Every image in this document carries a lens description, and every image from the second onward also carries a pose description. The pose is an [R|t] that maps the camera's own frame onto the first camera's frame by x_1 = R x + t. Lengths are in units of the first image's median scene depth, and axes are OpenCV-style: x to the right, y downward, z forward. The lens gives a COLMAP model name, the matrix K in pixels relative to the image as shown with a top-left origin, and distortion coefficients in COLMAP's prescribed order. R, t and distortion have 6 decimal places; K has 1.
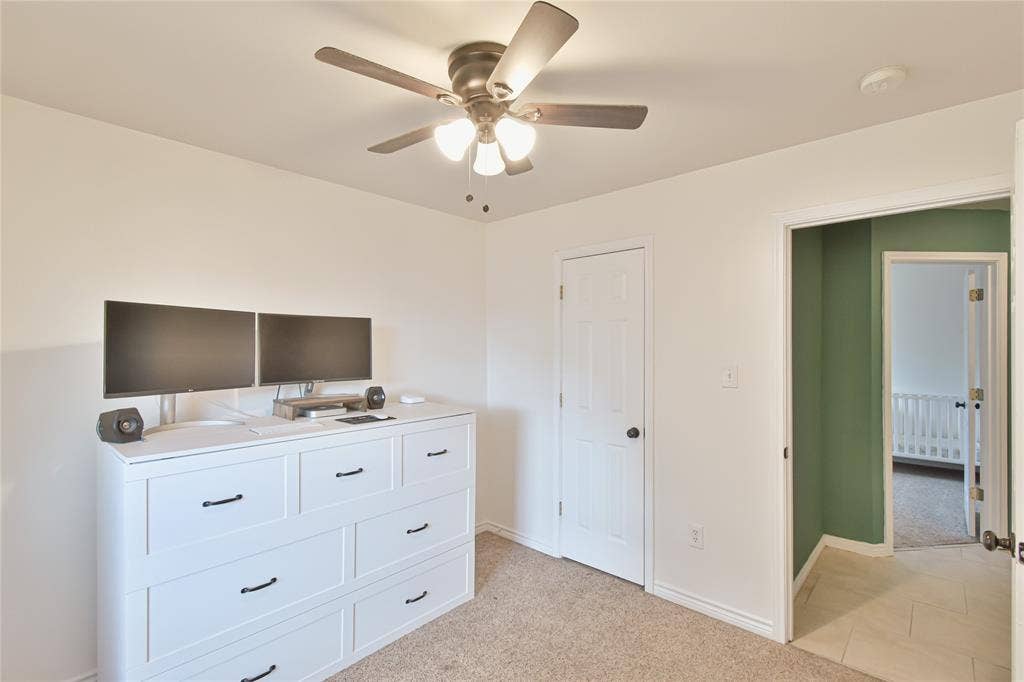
lens RADIAL K [[463.1, 0, 514.6], [0, 463.1, 348.5], [0, 0, 1]] dist [-0.014070, -0.000693]
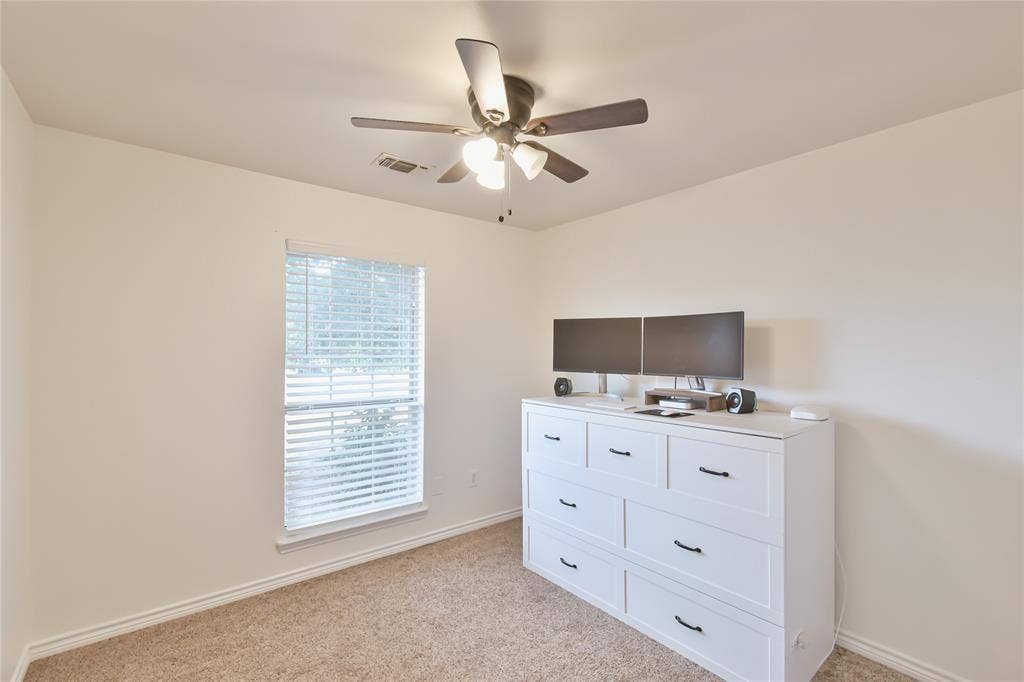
lens RADIAL K [[463.1, 0, 520.3], [0, 463.1, 337.8], [0, 0, 1]] dist [-0.014070, -0.000693]
pose [[-0.163234, -0.012060, -0.986514, 0.765903], [0.001259, 0.999922, -0.012432, -0.004487], [0.986587, -0.003272, -0.163206, 0.869075]]
